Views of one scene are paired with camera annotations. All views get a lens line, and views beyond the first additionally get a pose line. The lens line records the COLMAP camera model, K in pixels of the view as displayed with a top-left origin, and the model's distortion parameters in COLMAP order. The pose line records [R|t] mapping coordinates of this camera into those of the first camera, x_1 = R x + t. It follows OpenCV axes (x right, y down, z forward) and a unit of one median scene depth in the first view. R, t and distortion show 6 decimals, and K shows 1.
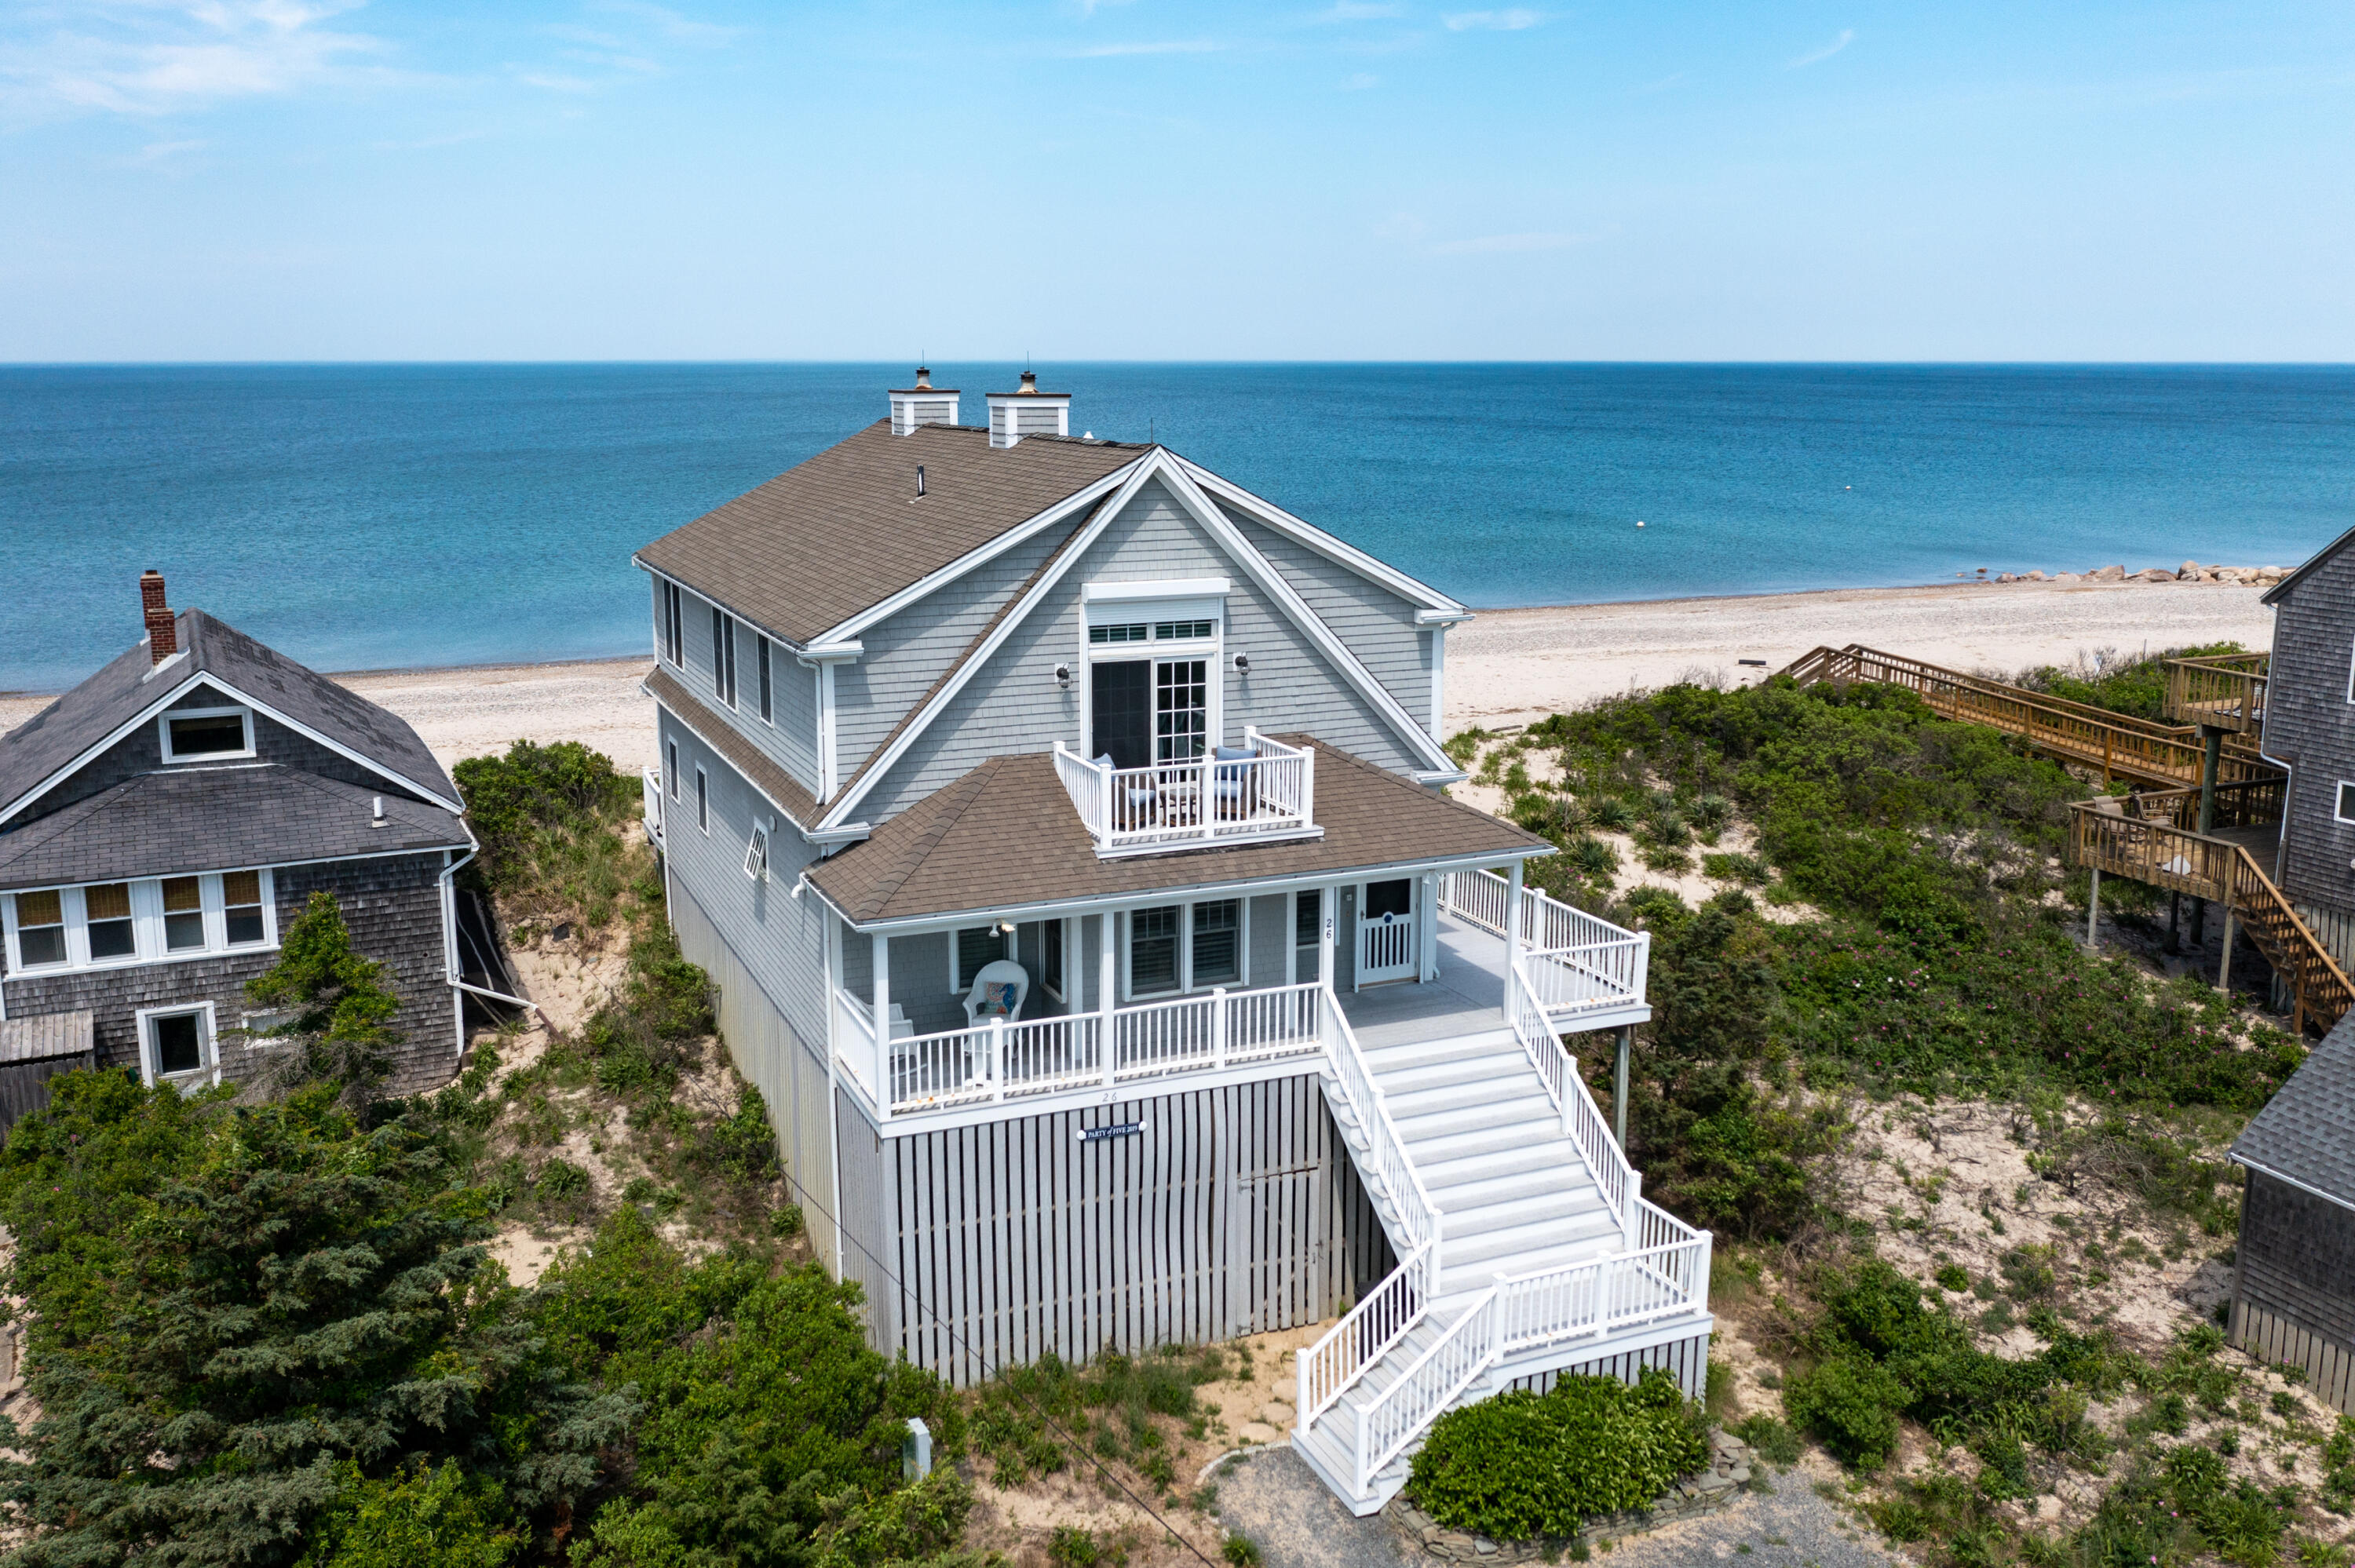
lens RADIAL K [[2010.5, 0, 1205.3], [0, 2010.5, 755.7], [0, 0, 1]] dist [-0.020757, 0.008587]
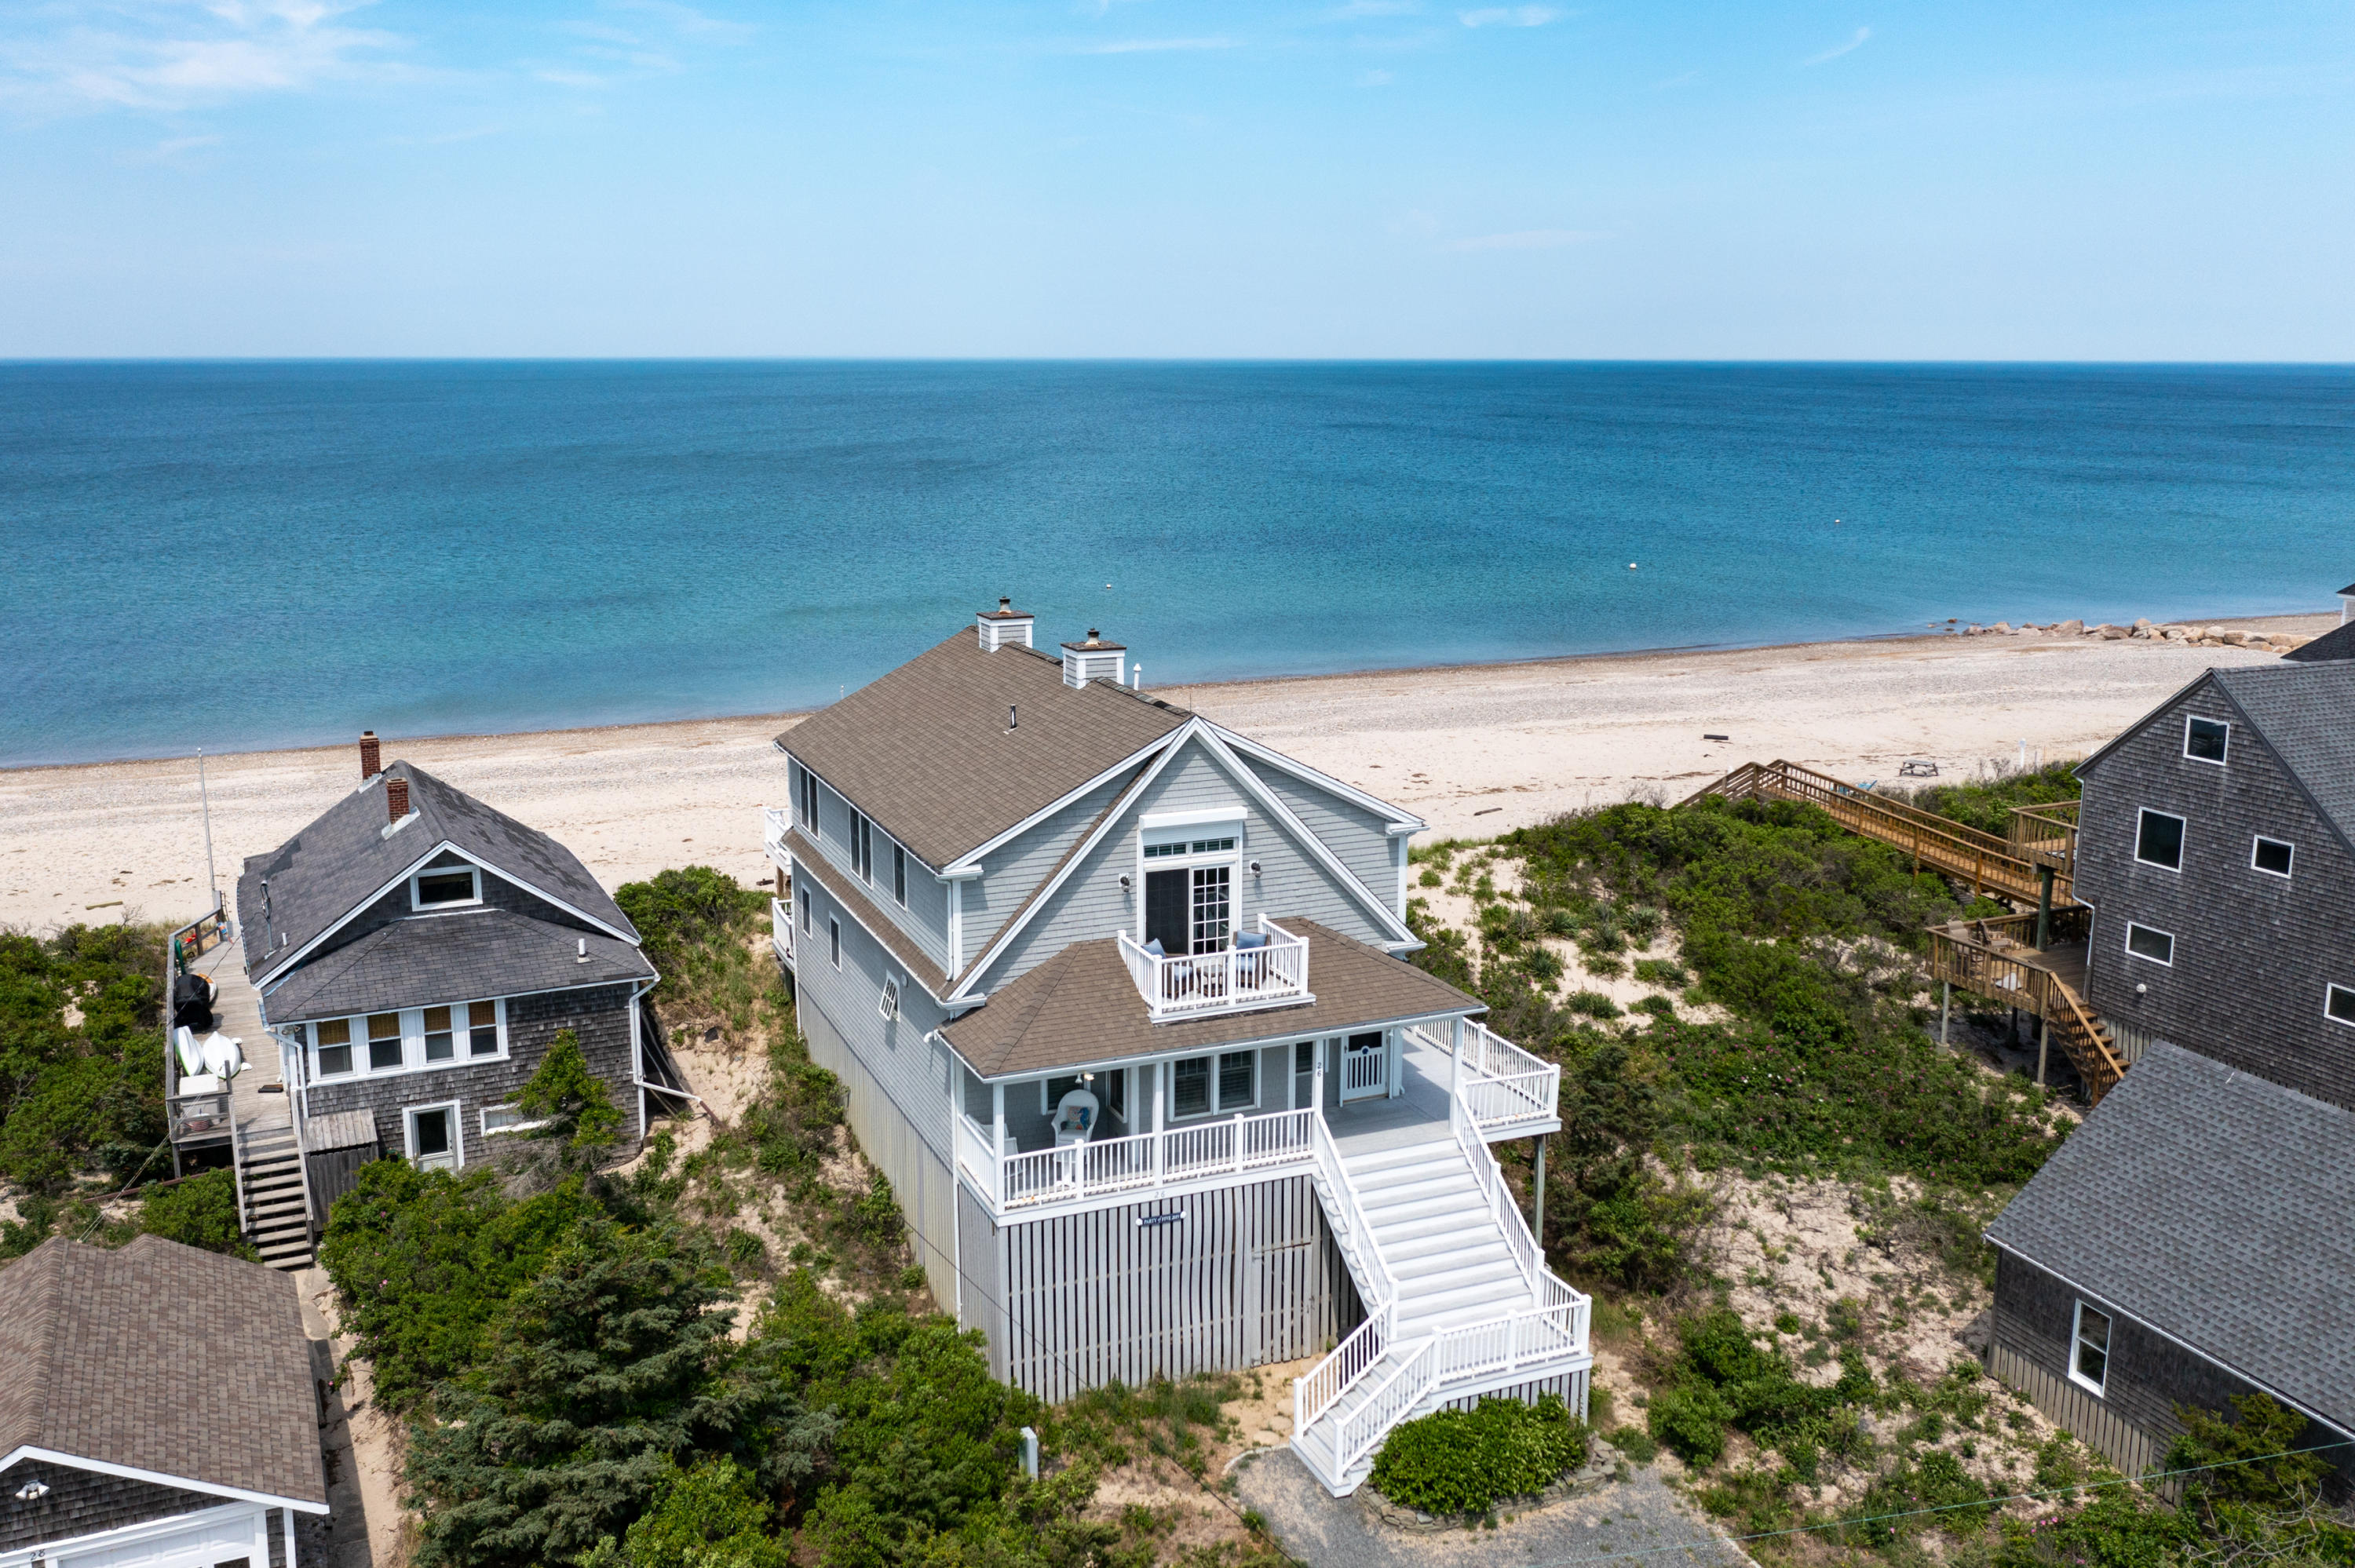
lens RADIAL K [[2010.5, 0, 1214.1], [0, 2010.5, 753.5], [0, 0, 1]] dist [-0.020757, 0.008587]
pose [[0.999992, 0.003807, -0.001163, -0.008587], [-0.003807, 0.999993, 0.000282, -0.120998], [0.001164, -0.000278, 0.999999, -0.344296]]
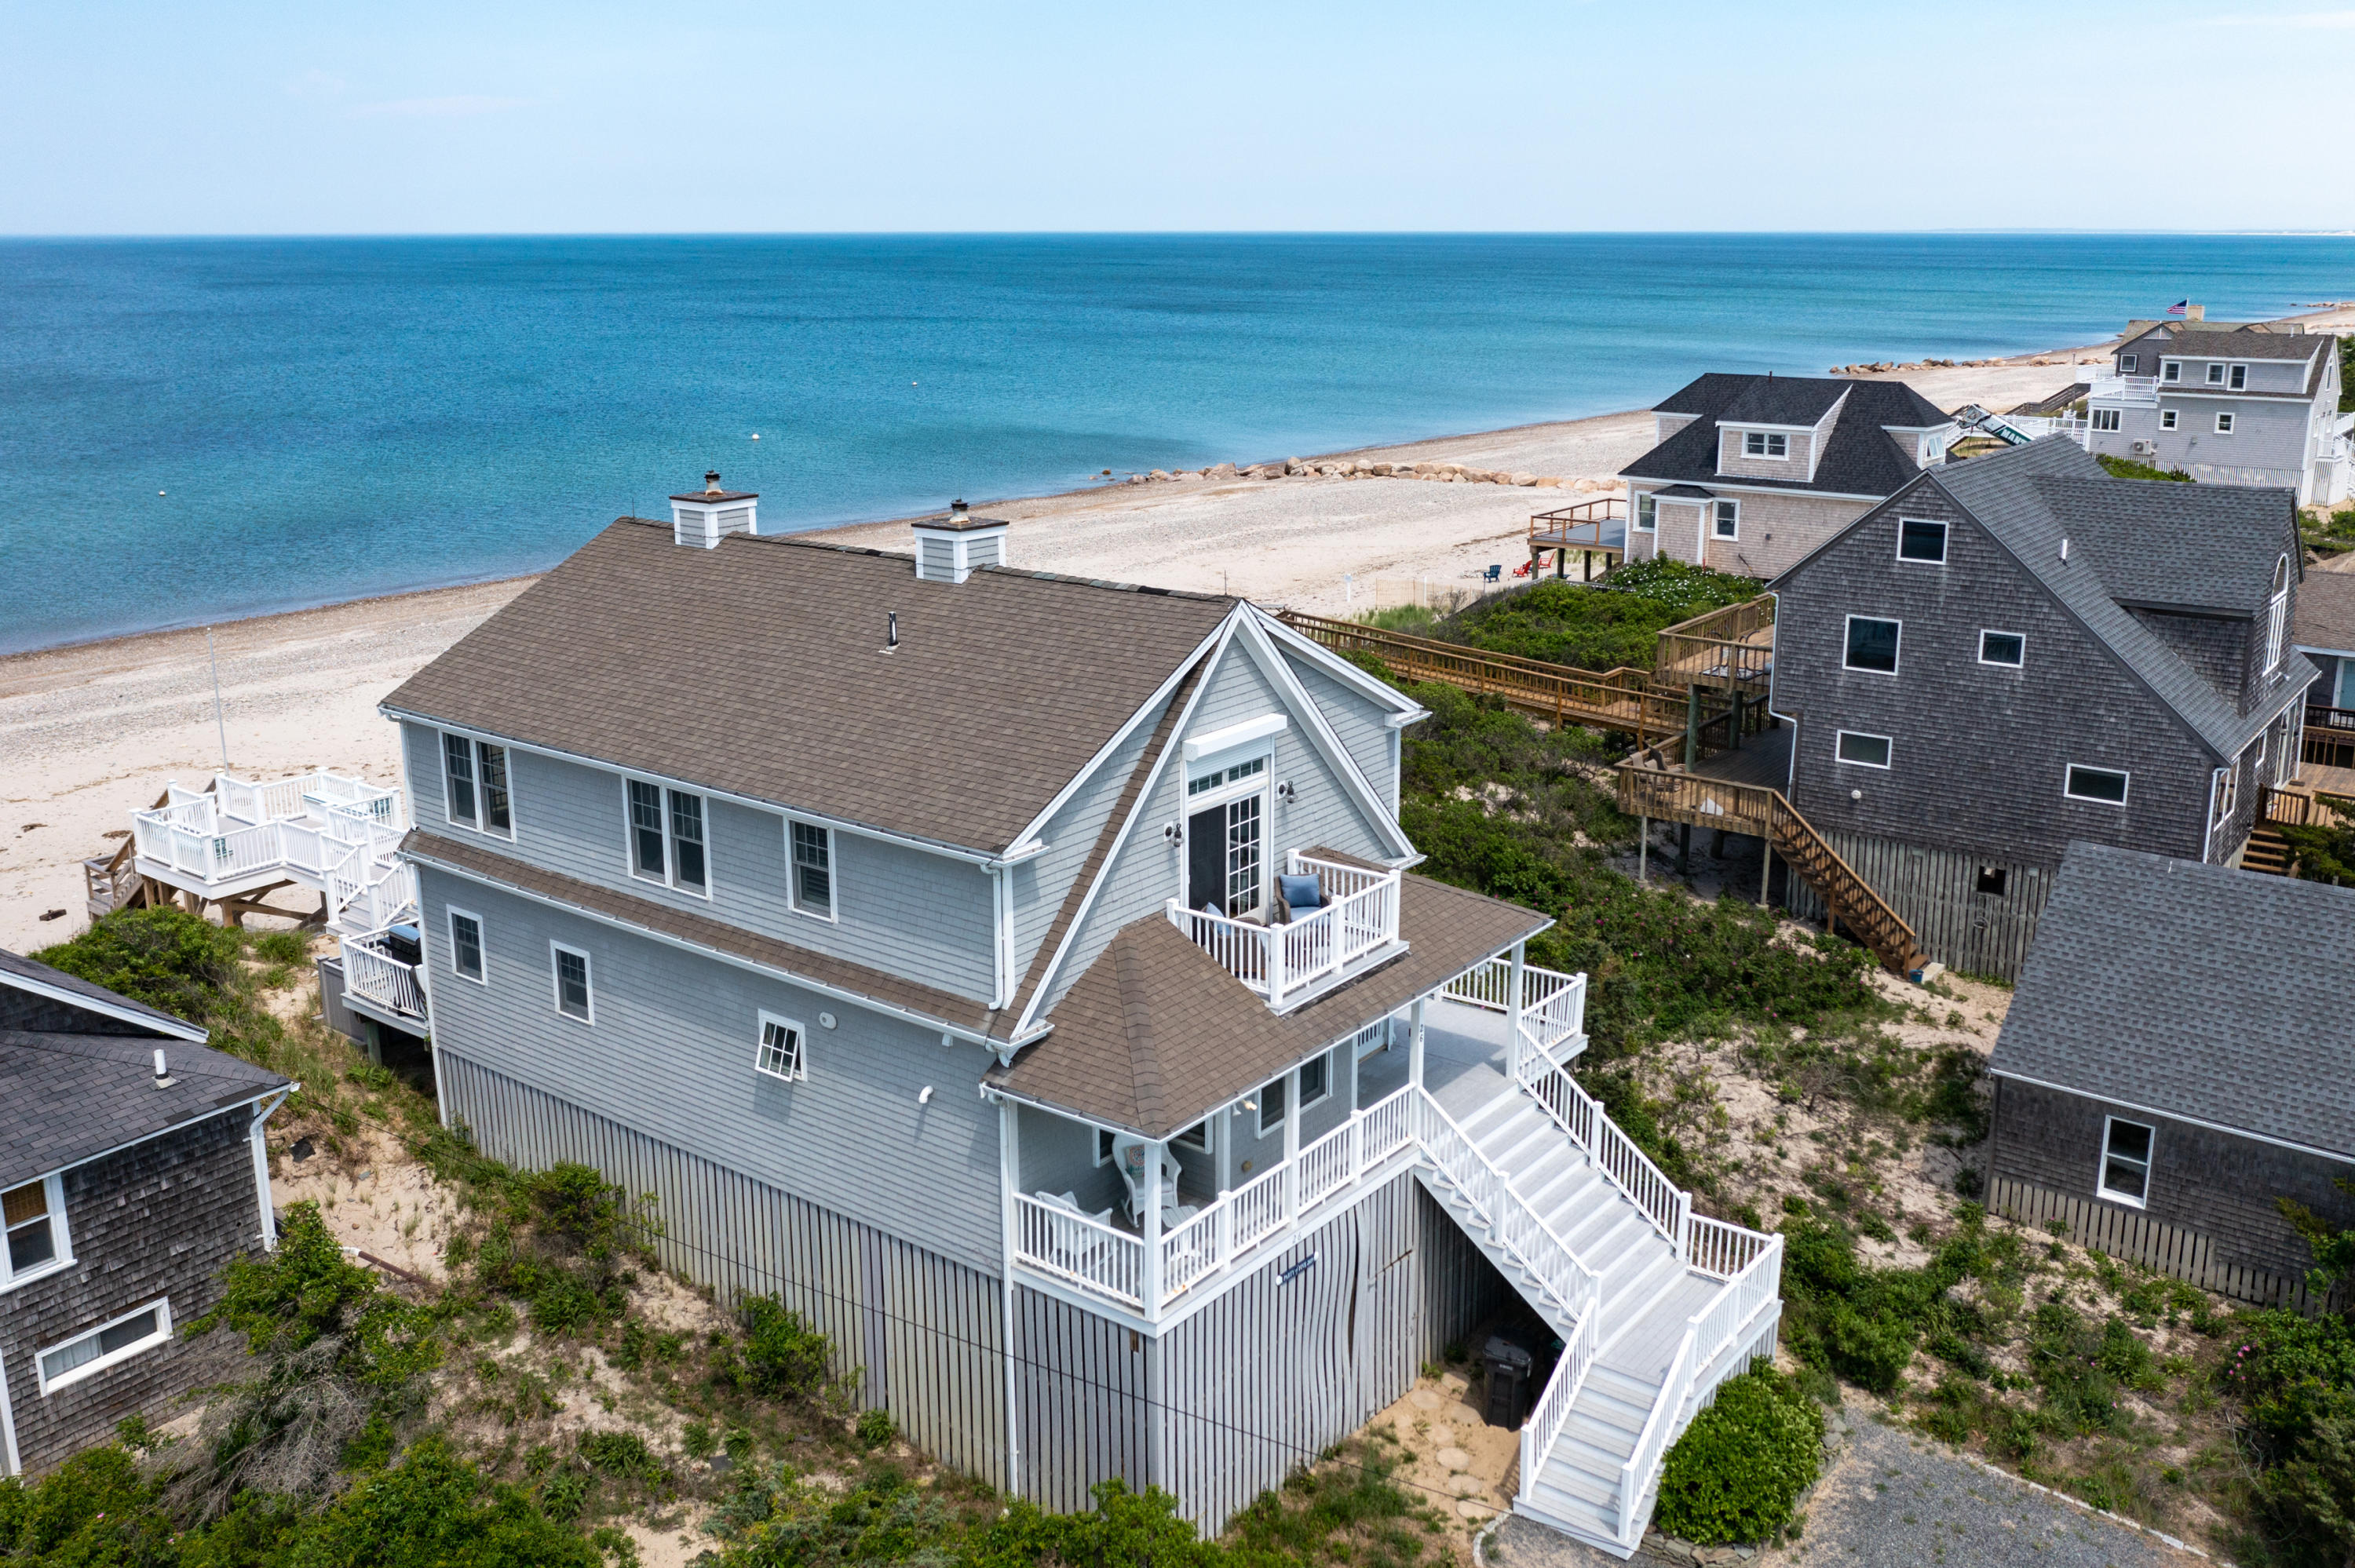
lens RADIAL K [[2010.5, 0, 1217.6], [0, 2010.5, 739.1], [0, 0, 1]] dist [-0.020757, 0.008587]
pose [[0.874471, -0.119206, 0.470202, -0.488268], [0.094174, 0.992612, 0.076503, -0.152760], [-0.475848, -0.022619, 0.879237, 0.102540]]
